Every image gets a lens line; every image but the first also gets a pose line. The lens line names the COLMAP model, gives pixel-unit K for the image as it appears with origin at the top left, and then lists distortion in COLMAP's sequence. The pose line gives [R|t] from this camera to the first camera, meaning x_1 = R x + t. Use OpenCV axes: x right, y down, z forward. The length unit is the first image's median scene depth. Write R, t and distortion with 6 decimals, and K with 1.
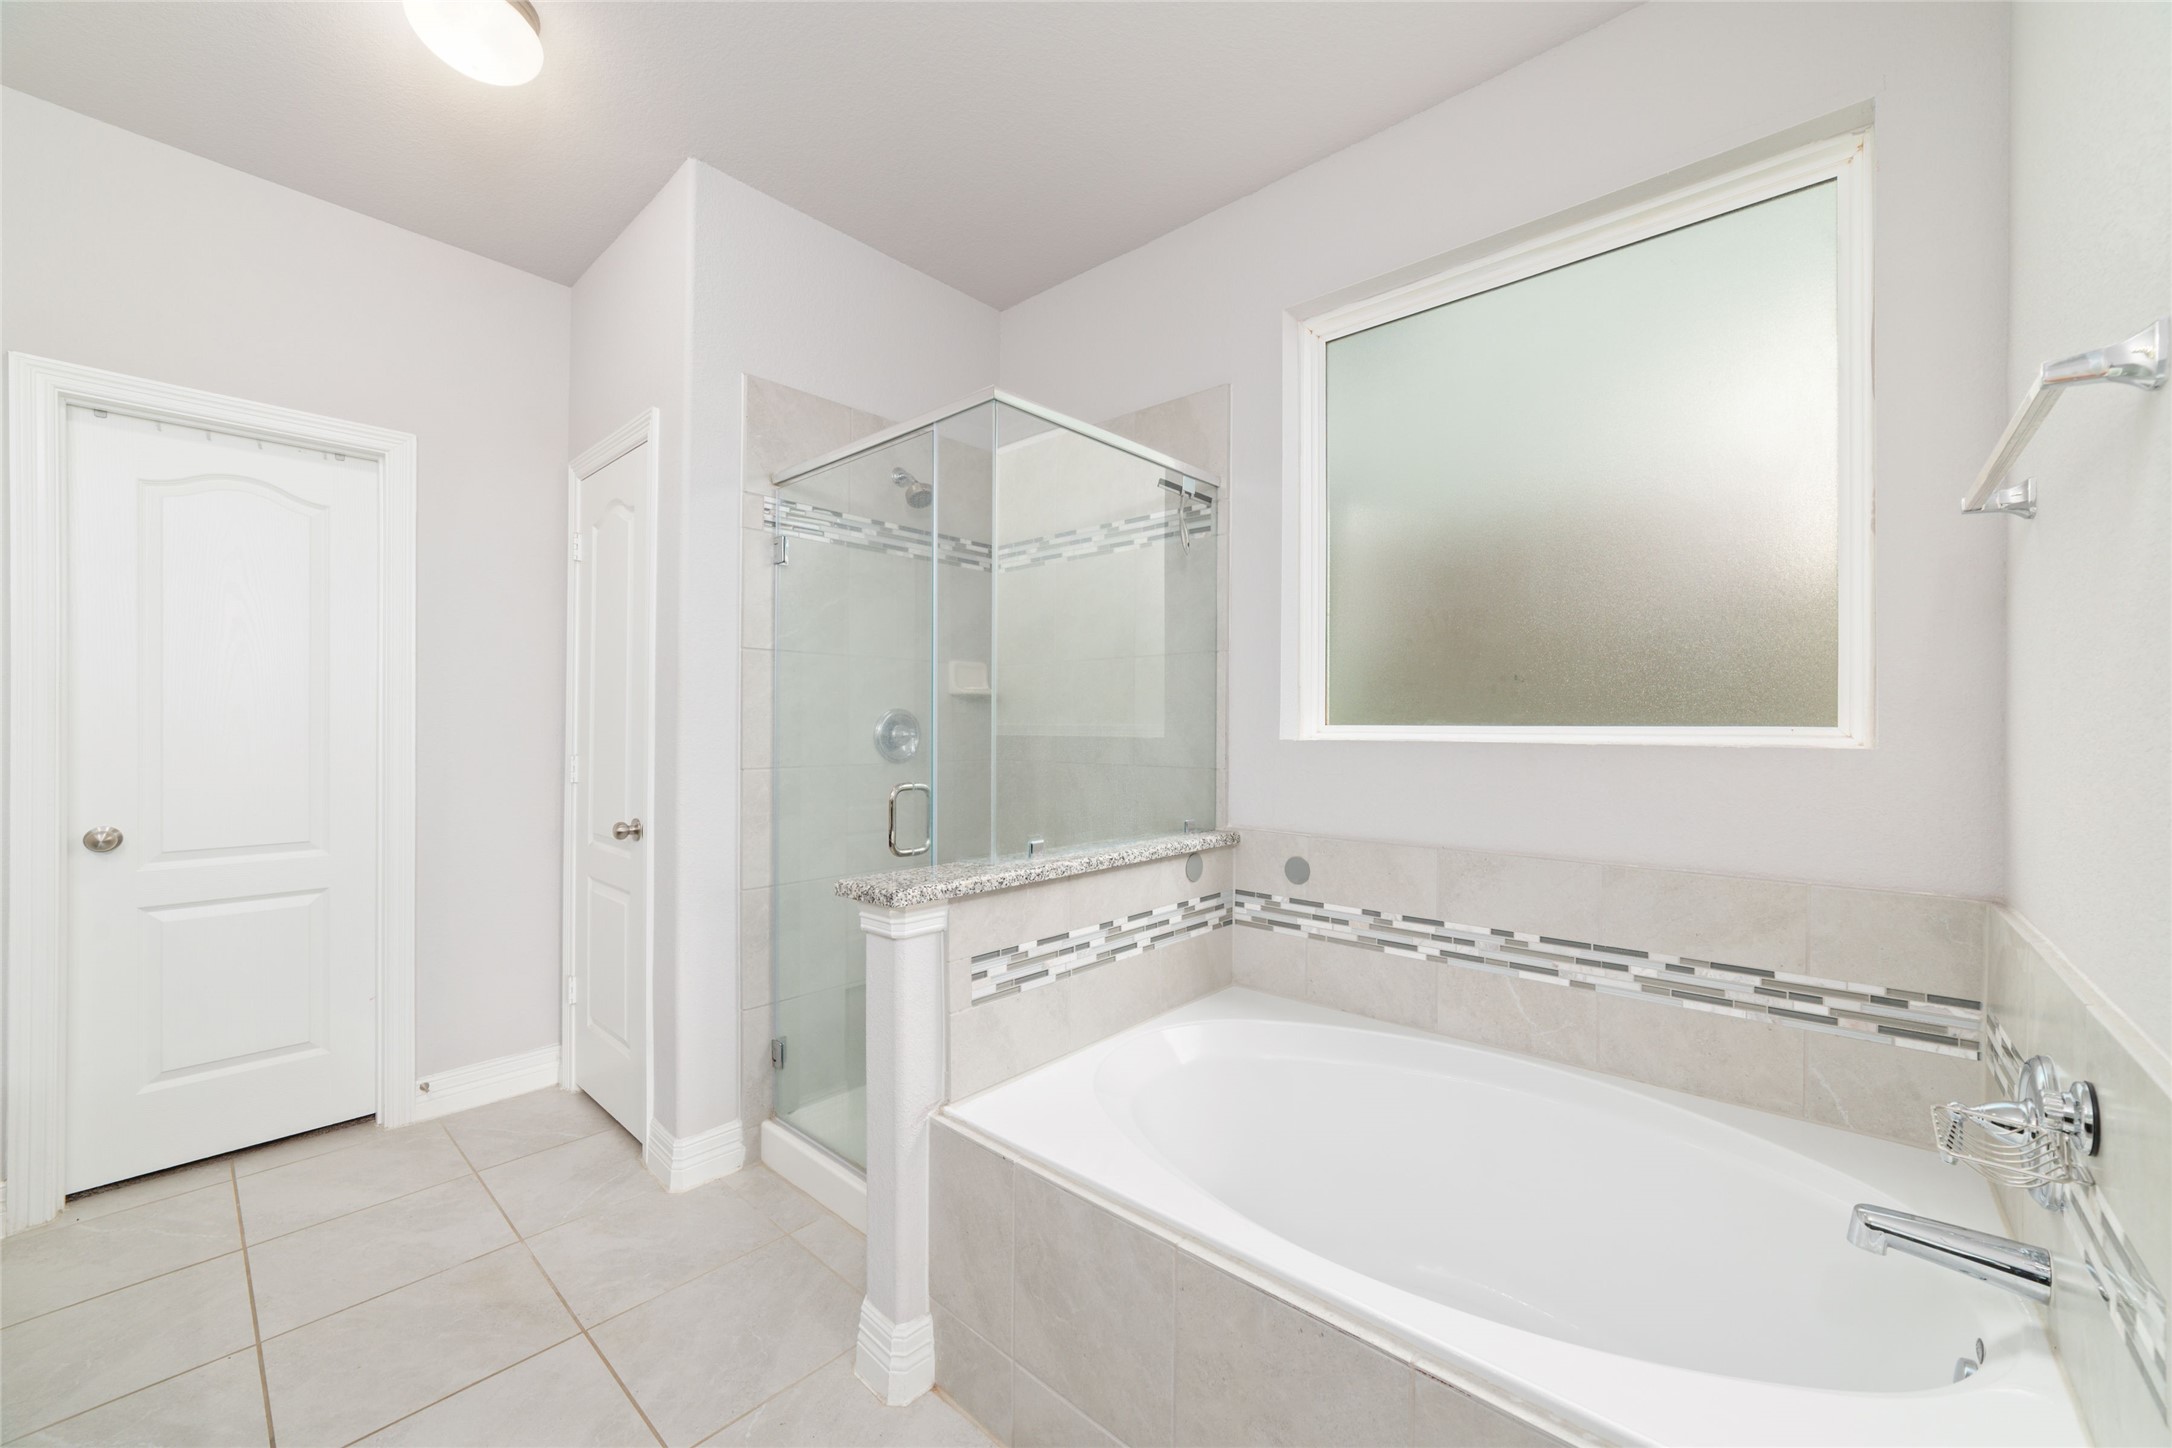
lens RADIAL K [[839.0, 0, 1086.0], [0, 839.0, 724.0], [0, 0, 1]] dist [-0.025461, 0.011148]
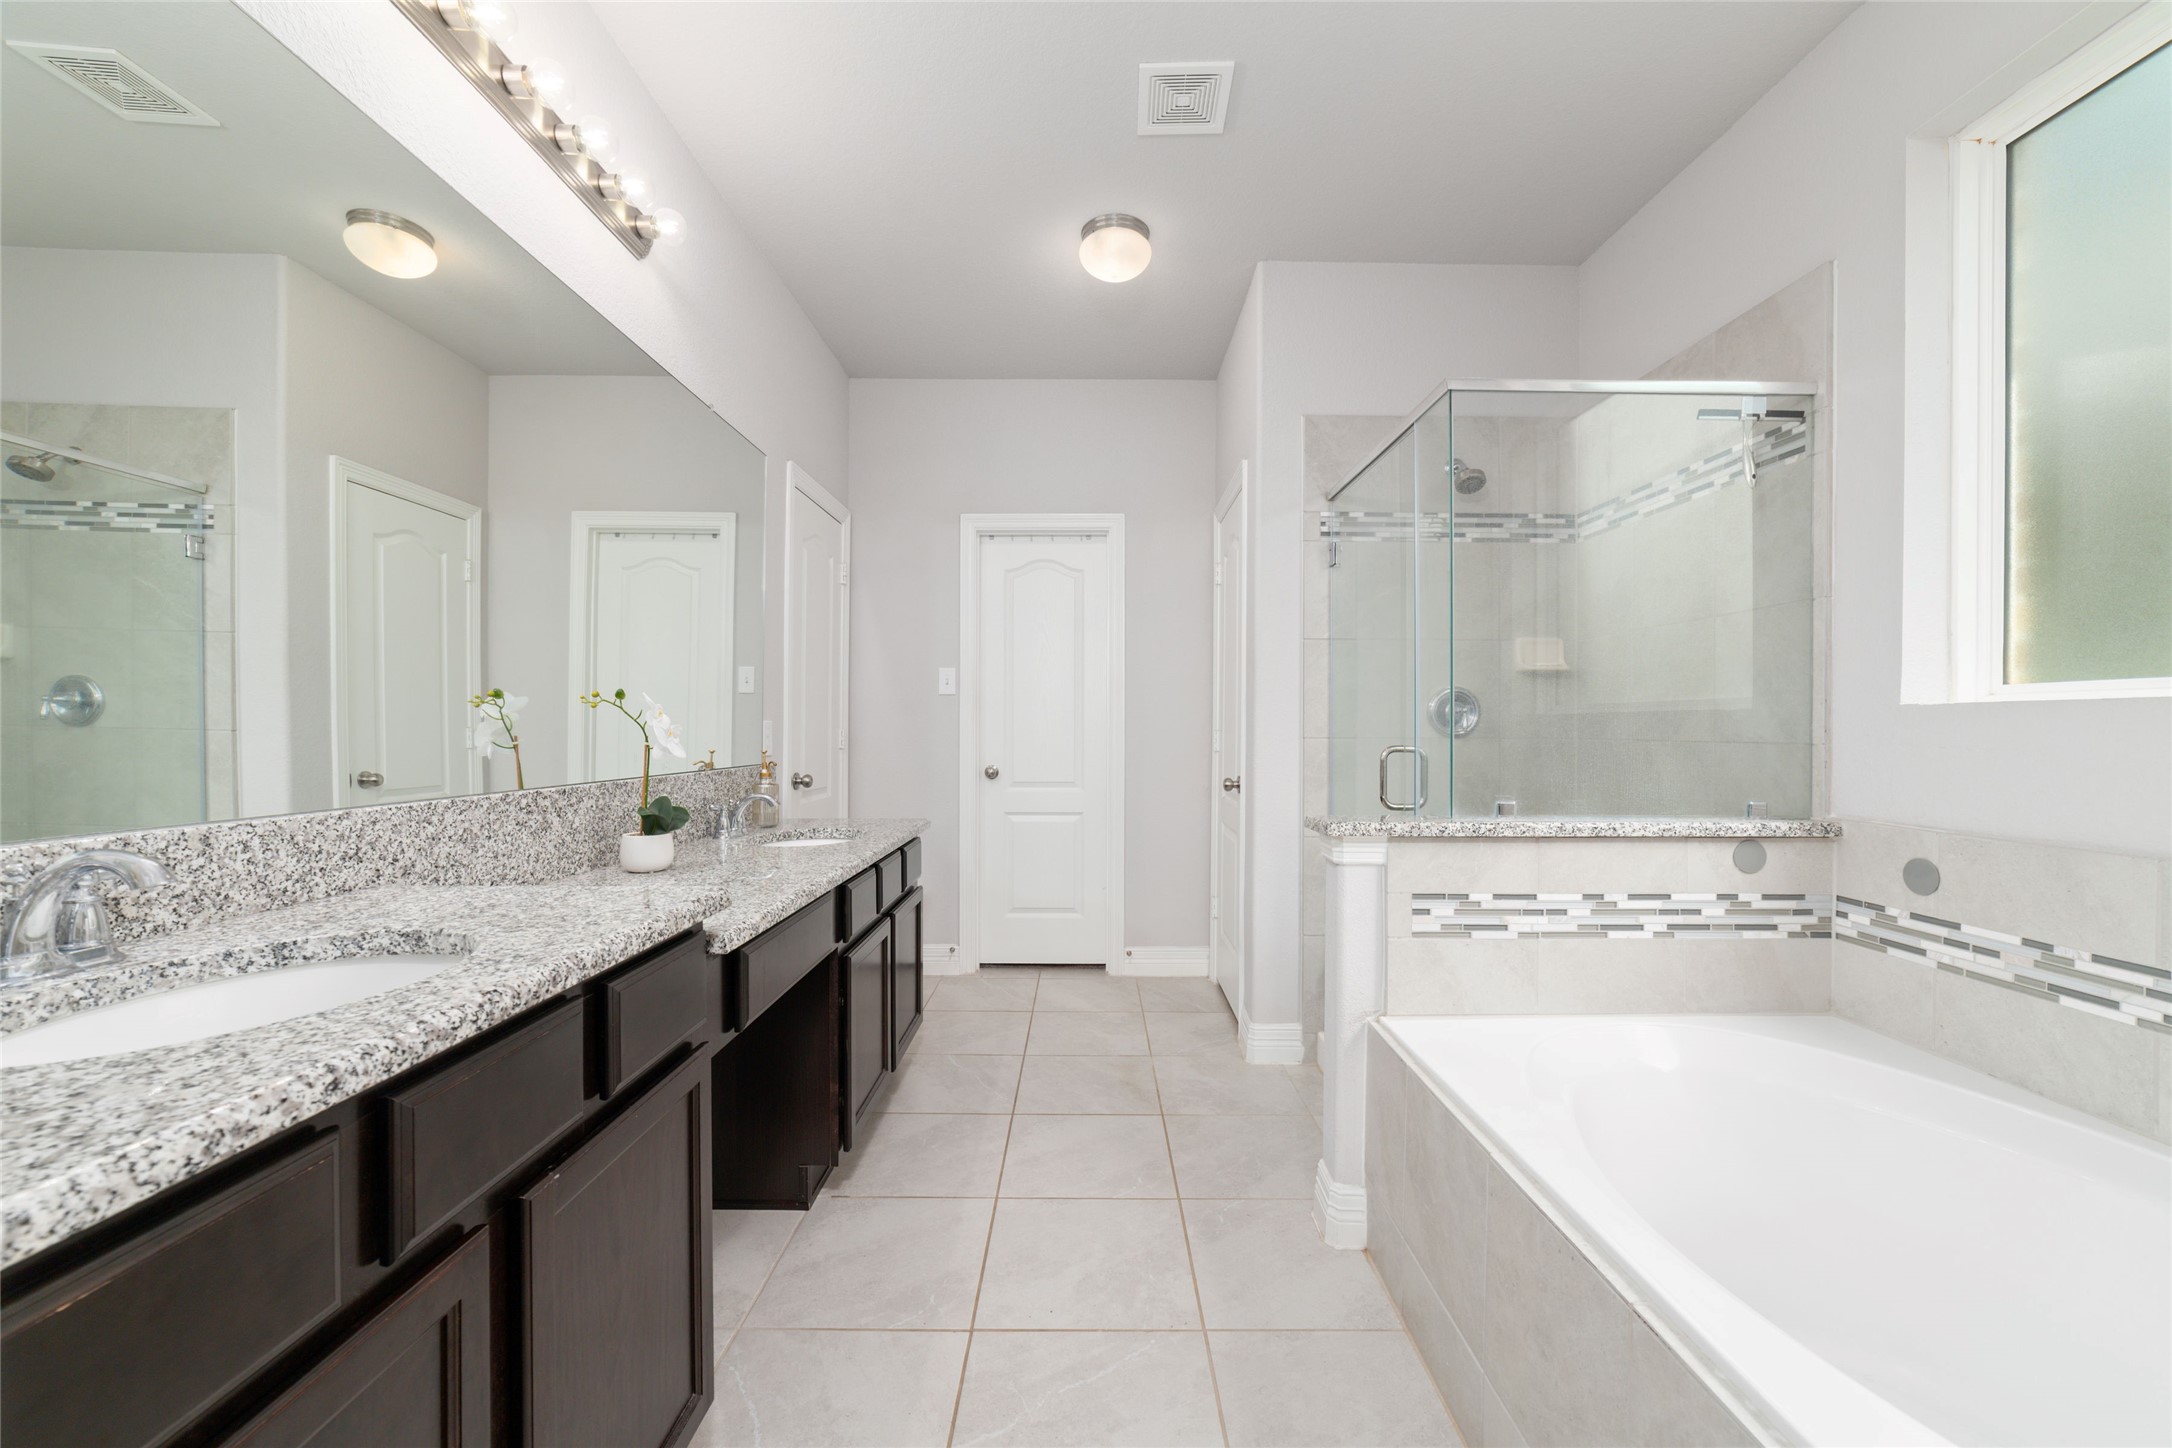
lens RADIAL K [[839.0, 0, 1086.0], [0, 839.0, 724.0], [0, 0, 1]] dist [-0.025461, 0.011148]
pose [[0.663755, -0.002759, -0.747945, 0.309154], [-0.000557, 0.999991, -0.004183, 0.040643], [0.747950, 0.003193, 0.663747, -0.058577]]
